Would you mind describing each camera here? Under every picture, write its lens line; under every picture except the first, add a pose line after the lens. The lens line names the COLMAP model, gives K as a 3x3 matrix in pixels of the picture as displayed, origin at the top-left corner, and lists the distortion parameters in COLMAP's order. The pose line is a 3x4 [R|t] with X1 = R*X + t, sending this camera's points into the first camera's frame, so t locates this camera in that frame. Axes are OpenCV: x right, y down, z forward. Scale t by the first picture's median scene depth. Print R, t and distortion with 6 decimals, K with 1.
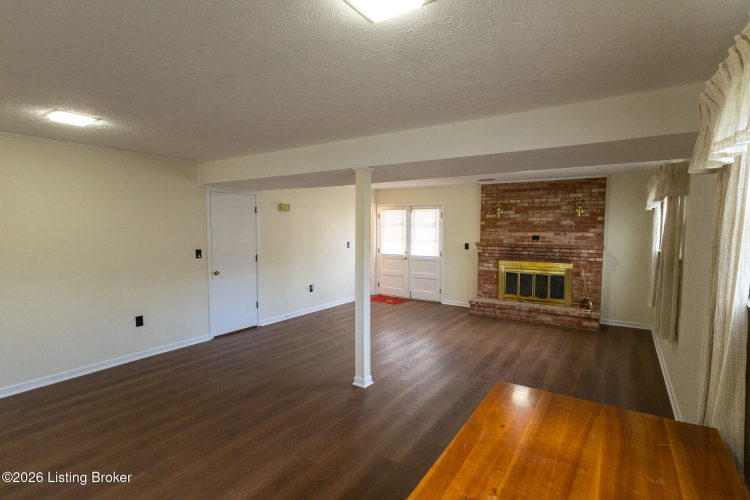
lens RADIAL K [[378.2, 0, 375.0], [0, 378.2, 250.0], [0, 0, 1]] dist [0.000968, 0.000292]
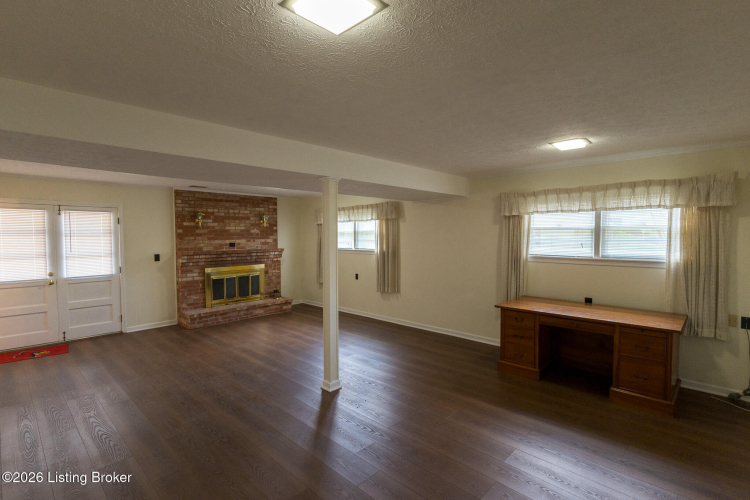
lens RADIAL K [[353.1, 0, 394.5], [0, 353.1, 248.7], [0, 0, 1]] dist [0.000259, 0.000070]
pose [[0.148080, -0.042852, 0.988047, -0.524942], [0.067014, 0.997199, 0.033206, -0.022716], [-0.986702, 0.061296, 0.150537, 0.370606]]
